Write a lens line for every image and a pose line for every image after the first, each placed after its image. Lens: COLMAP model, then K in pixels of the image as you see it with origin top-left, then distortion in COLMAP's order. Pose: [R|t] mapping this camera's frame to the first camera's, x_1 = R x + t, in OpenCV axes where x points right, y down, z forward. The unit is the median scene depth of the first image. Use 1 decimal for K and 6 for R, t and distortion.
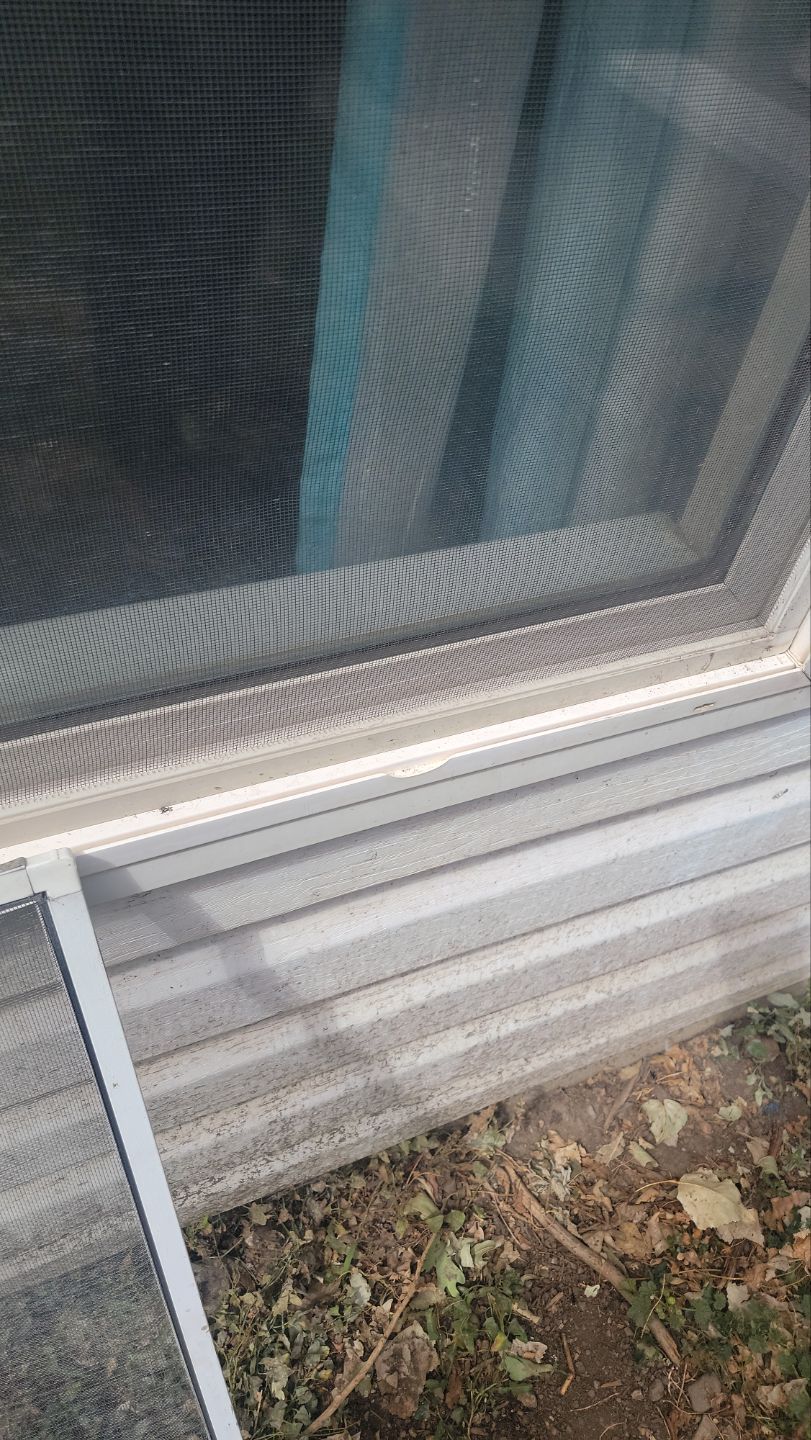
lens RADIAL K [[1052.4, 0, 405.5], [0, 1052.4, 720.0], [0, 0, 1]] dist [0.034420, -0.036410]
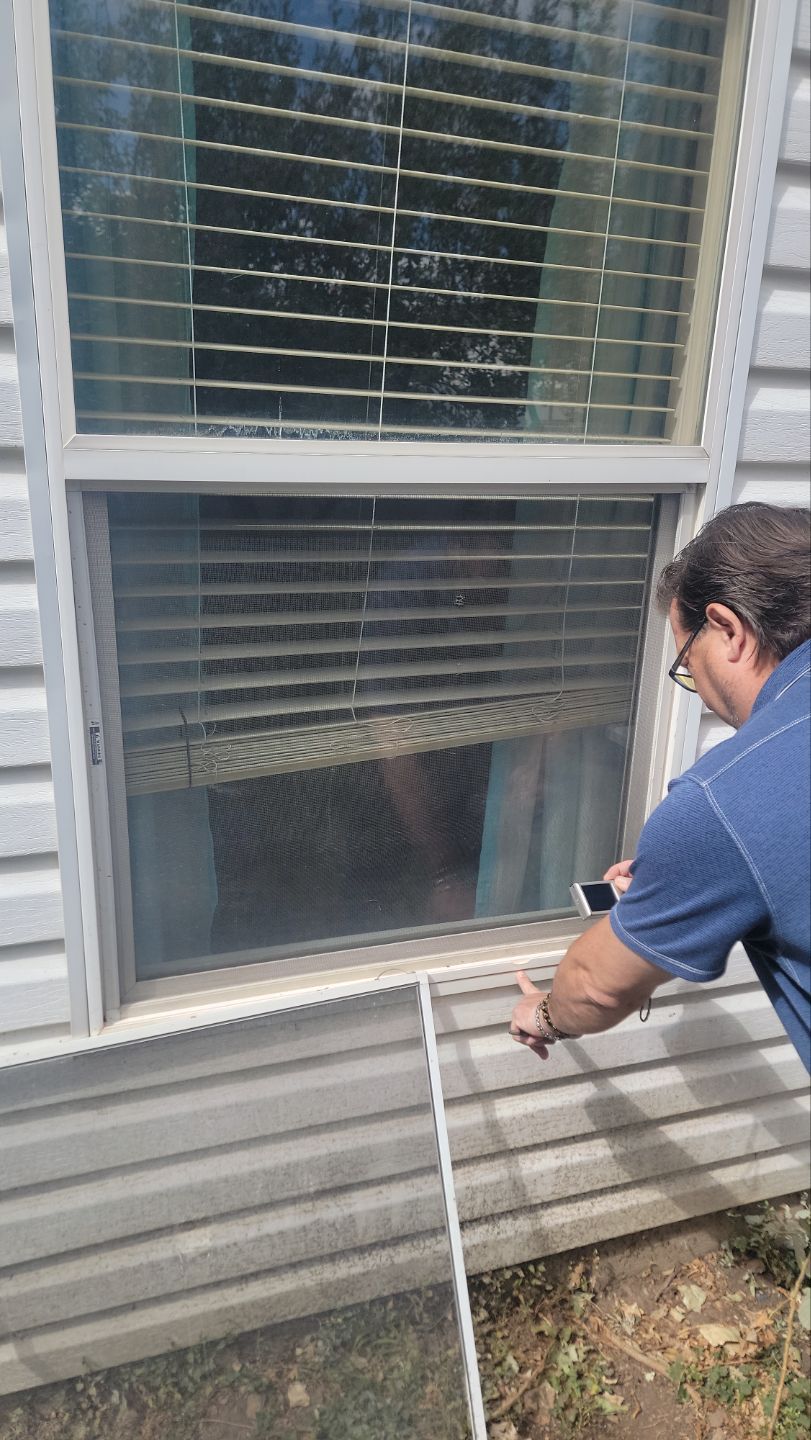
lens RADIAL K [[1052.4, 0, 405.5], [0, 1052.4, 720.0], [0, 0, 1]] dist [0.034420, -0.036410]
pose [[0.995347, -0.057150, -0.077574, -0.020249], [0.010840, 0.866416, -0.499205, 0.446142], [0.095741, 0.496041, 0.863005, -0.970186]]
